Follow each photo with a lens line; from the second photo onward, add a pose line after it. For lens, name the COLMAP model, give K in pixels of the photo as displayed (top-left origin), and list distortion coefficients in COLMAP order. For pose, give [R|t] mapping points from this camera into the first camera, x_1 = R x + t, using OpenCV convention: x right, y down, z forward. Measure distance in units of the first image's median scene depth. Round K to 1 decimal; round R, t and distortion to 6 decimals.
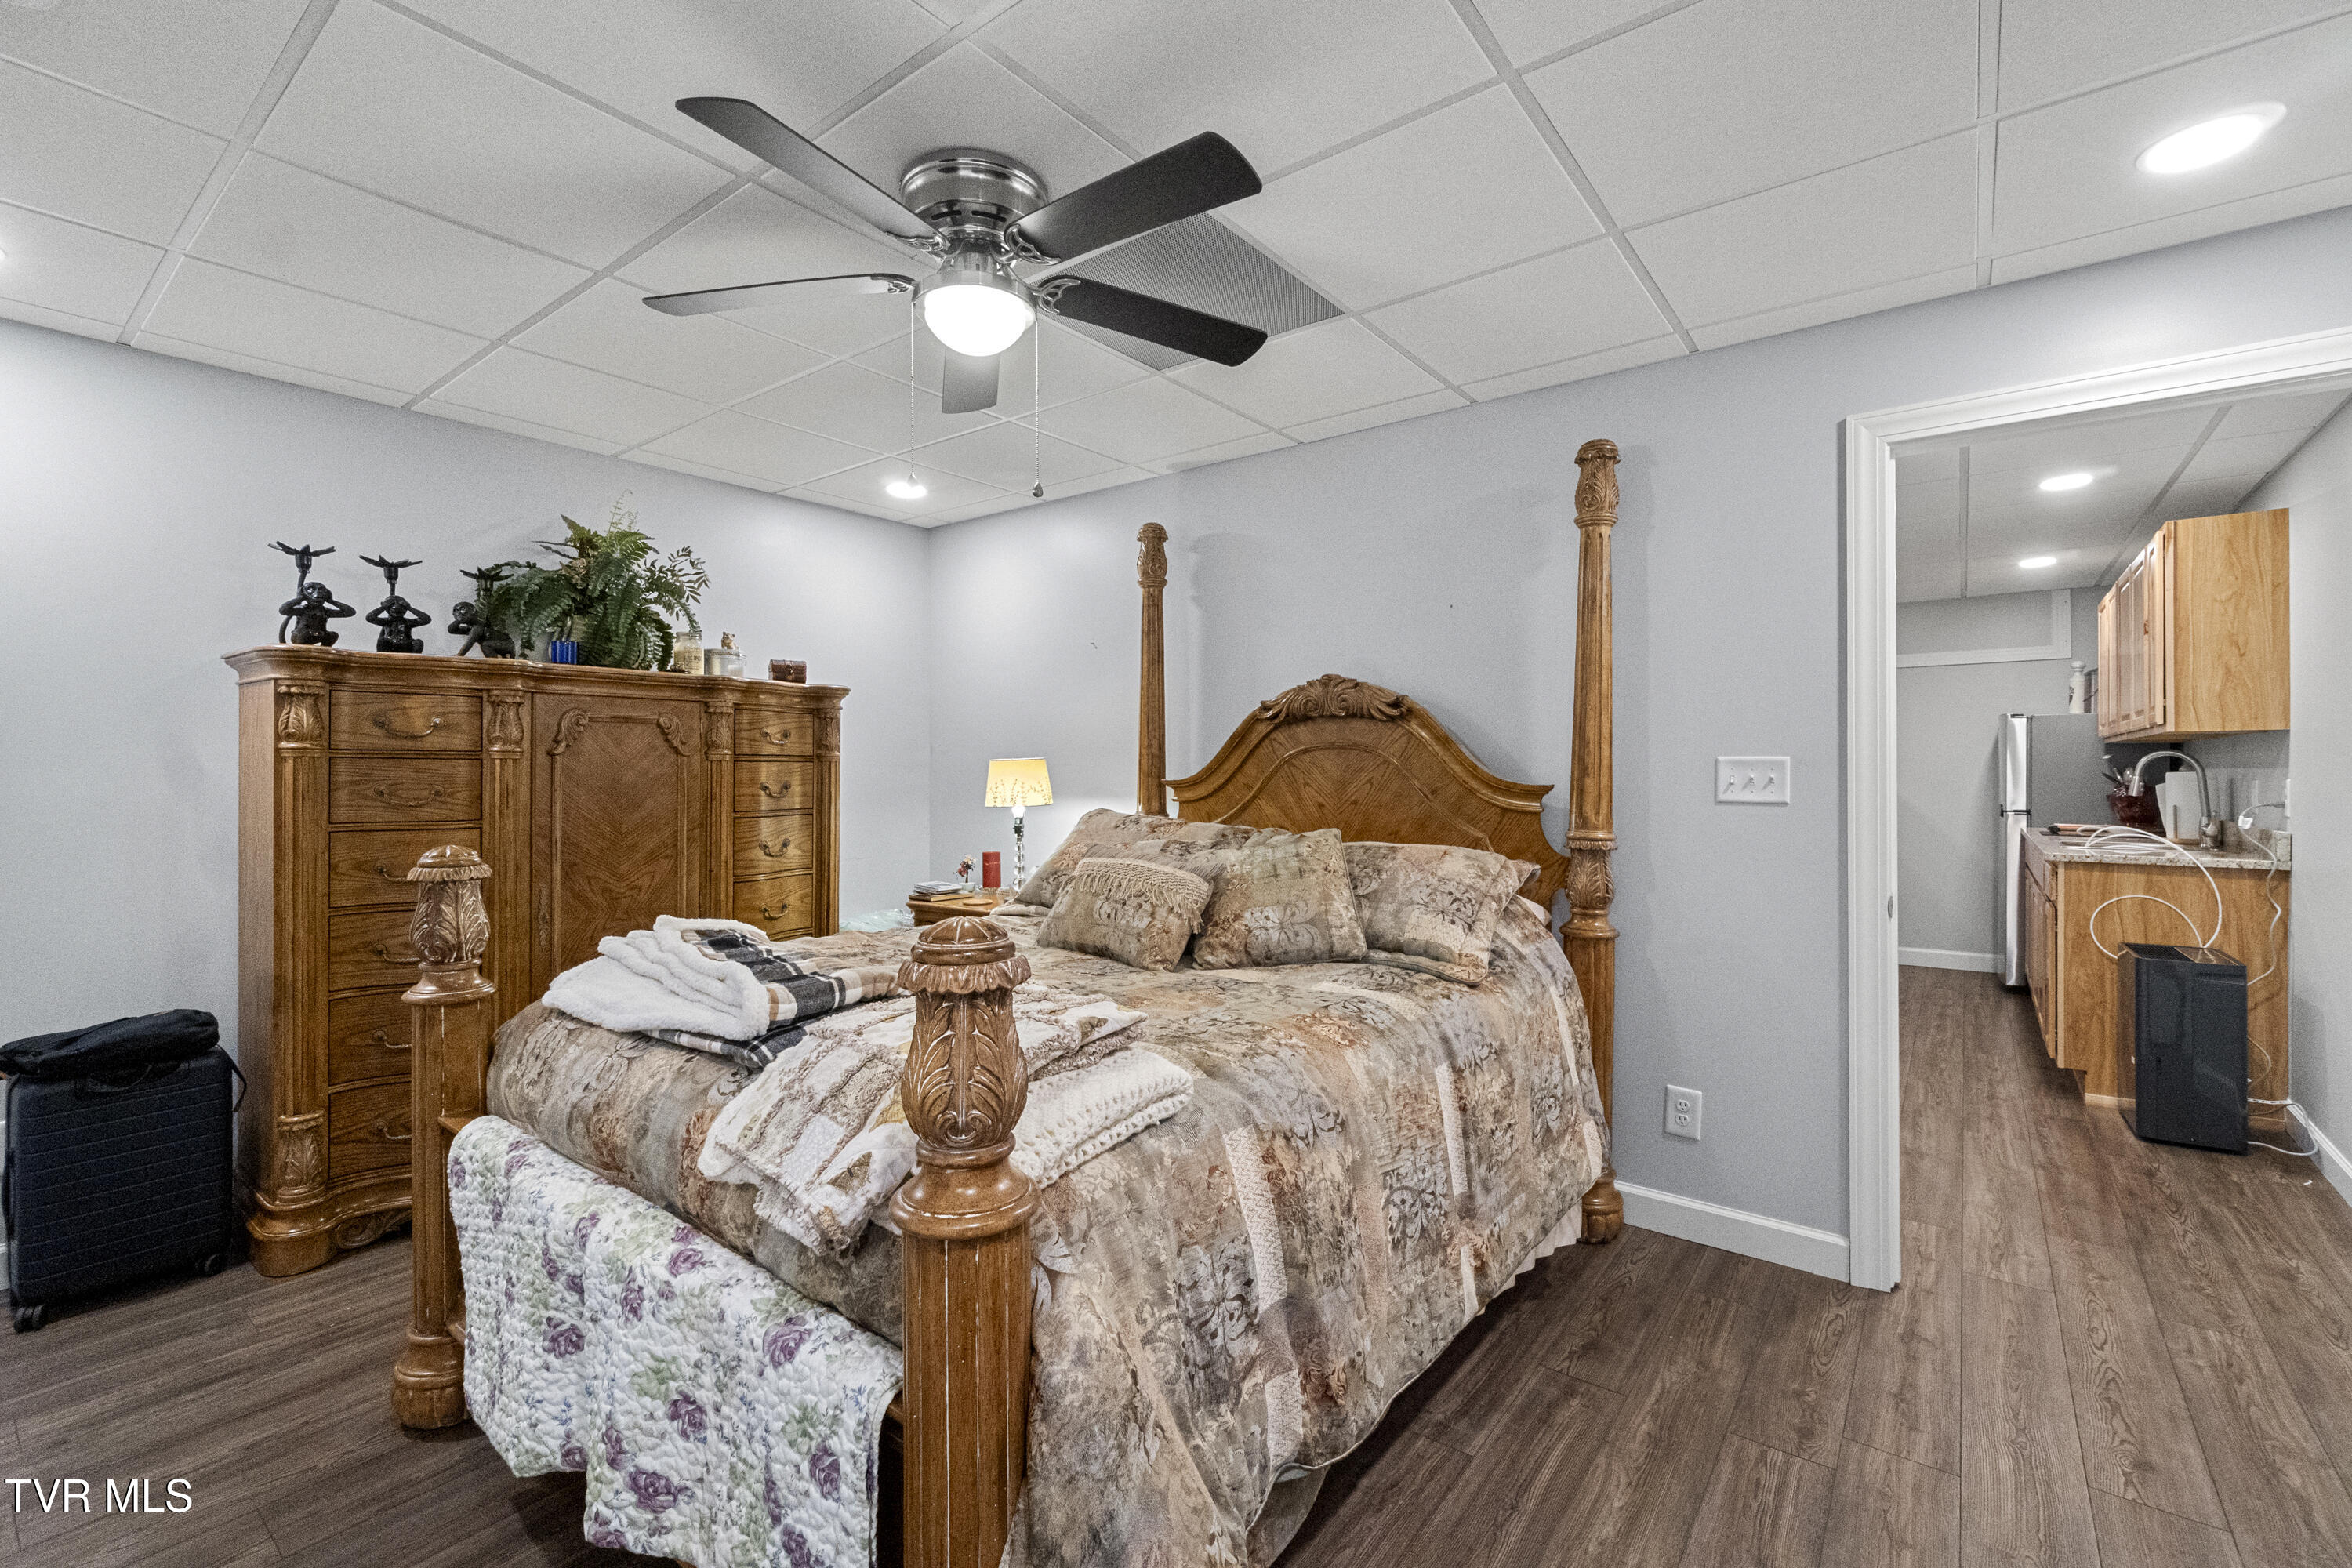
lens RADIAL K [[1023.4, 0, 1173.2], [0, 1023.4, 772.3], [0, 0, 1]] dist [-0.002802, 0.001539]
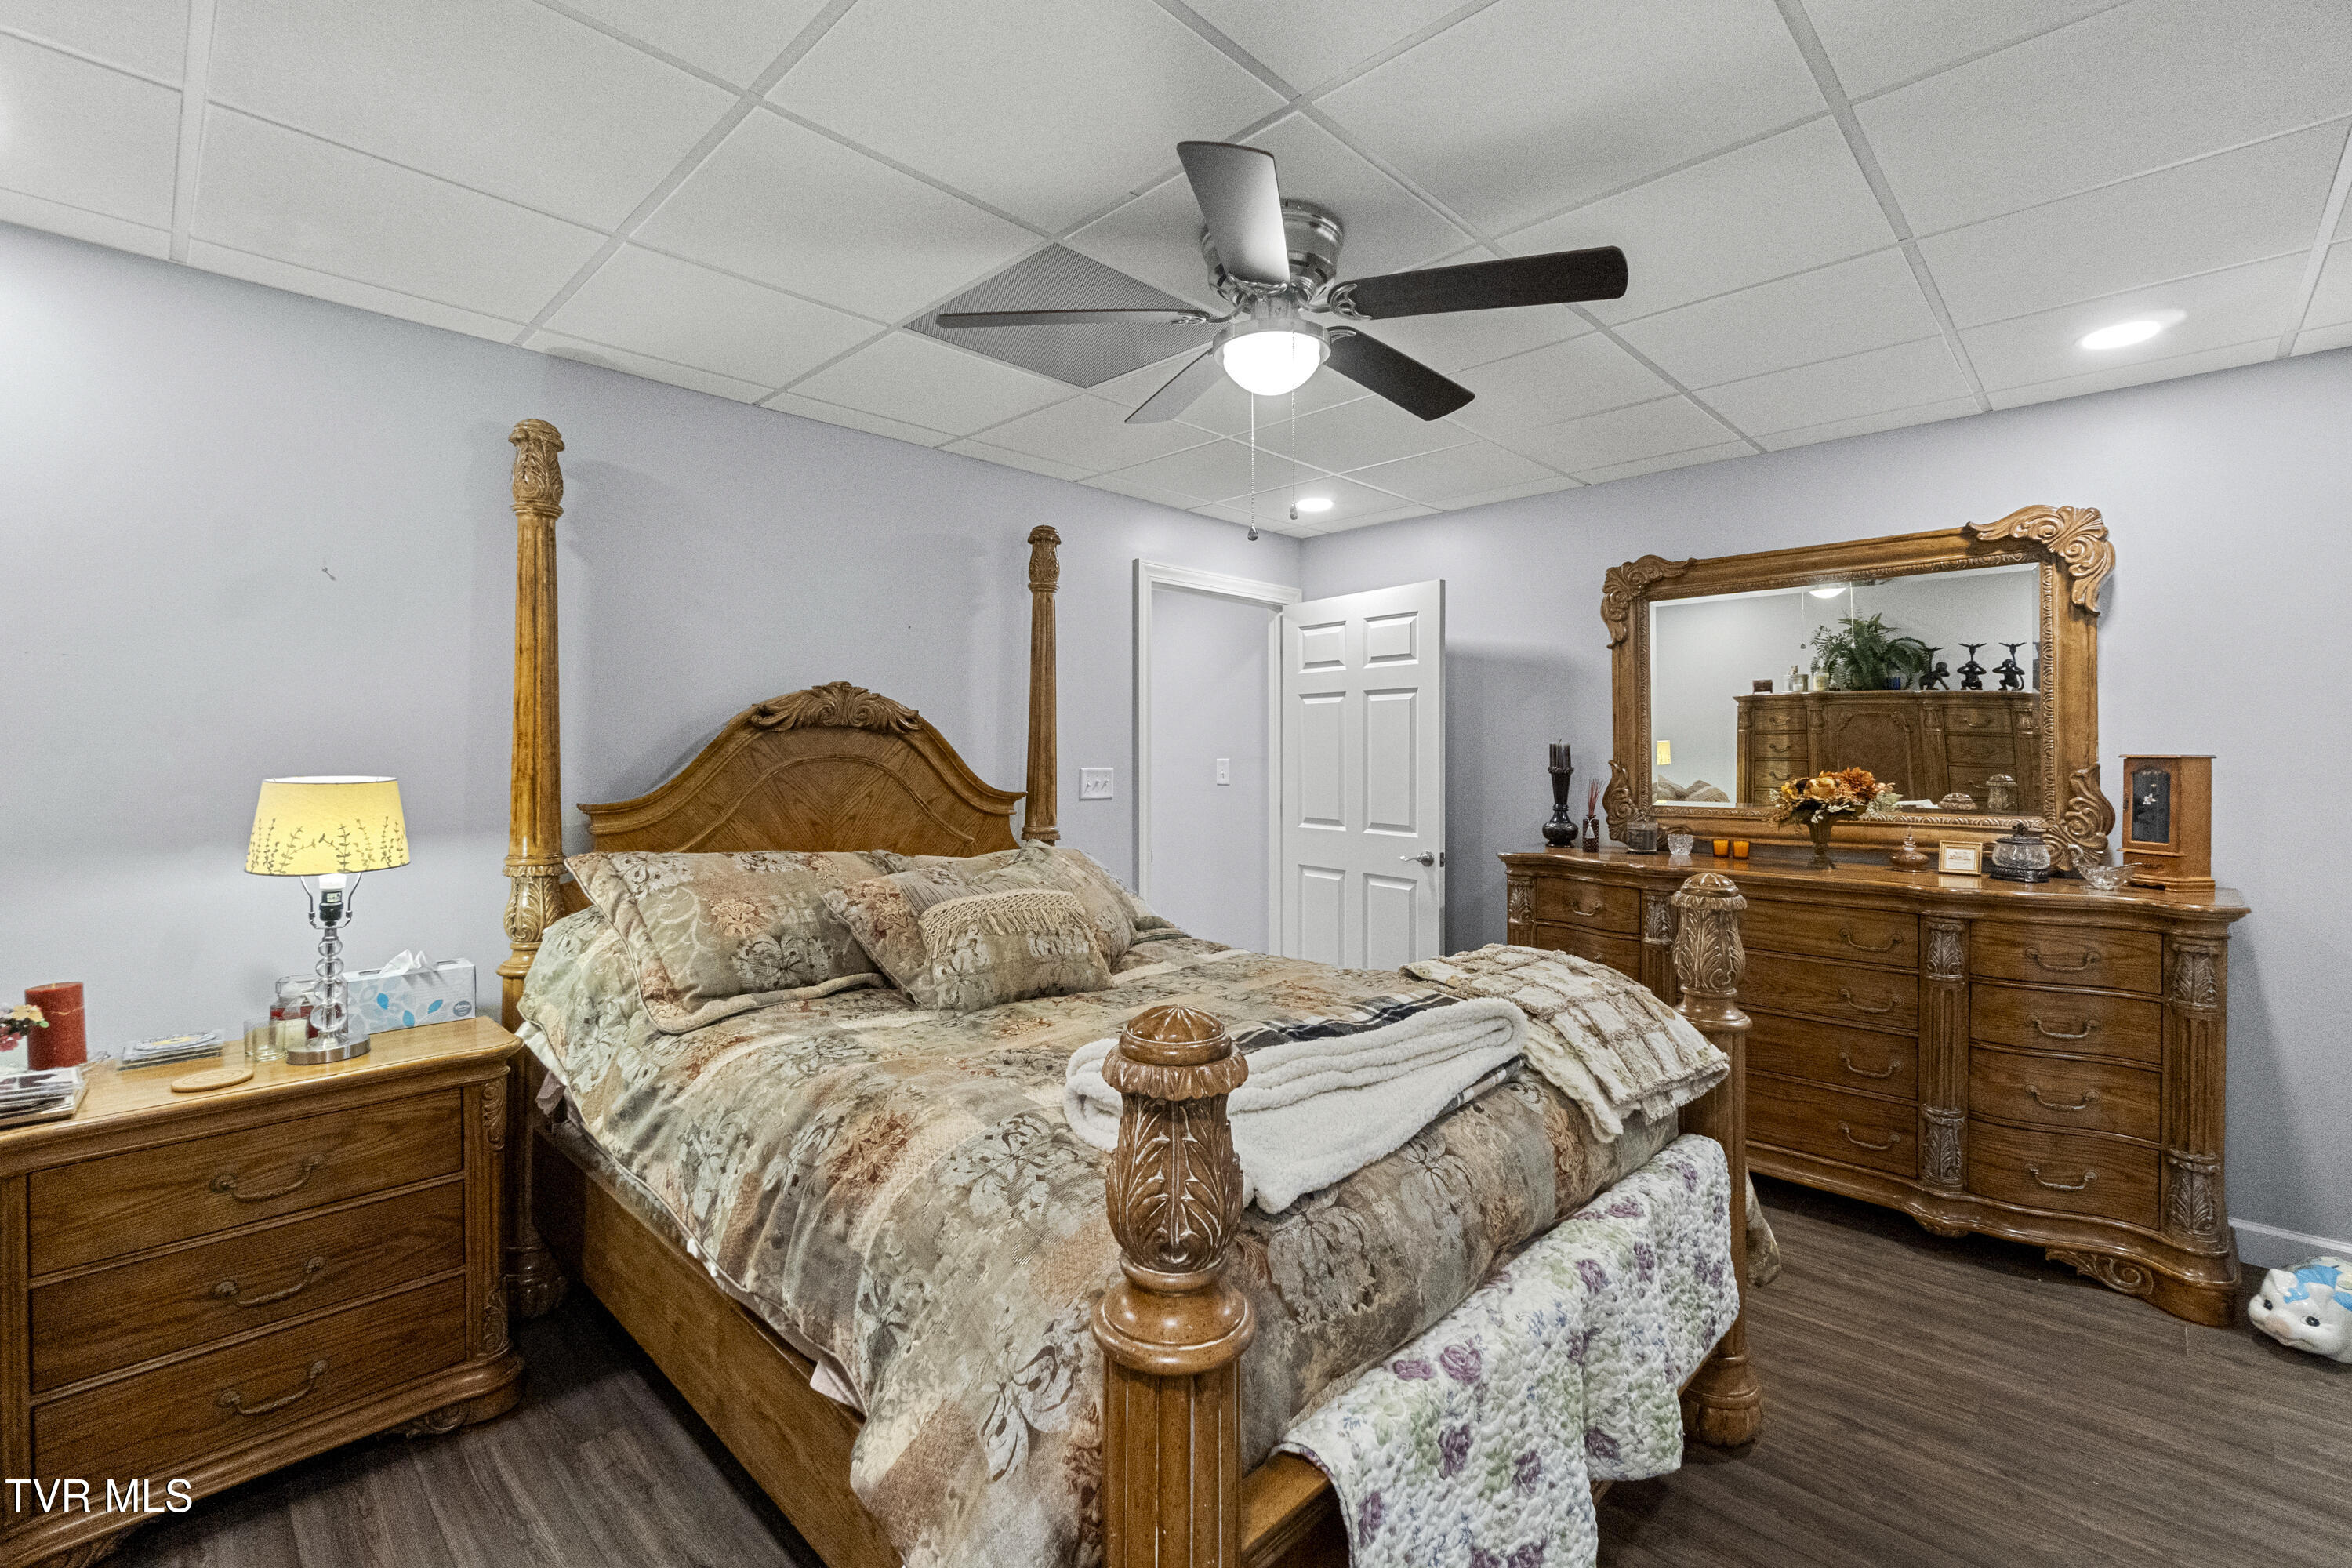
lens RADIAL K [[1023.4, 0, 1174.0], [0, 1023.4, 765.9], [0, 0, 1]] dist [-0.002802, 0.001539]
pose [[0.108143, -0.013170, 0.994048, -0.760632], [0.005186, 0.999906, 0.012684, -0.030339], [-0.994122, 0.003784, 0.108201, 0.613653]]
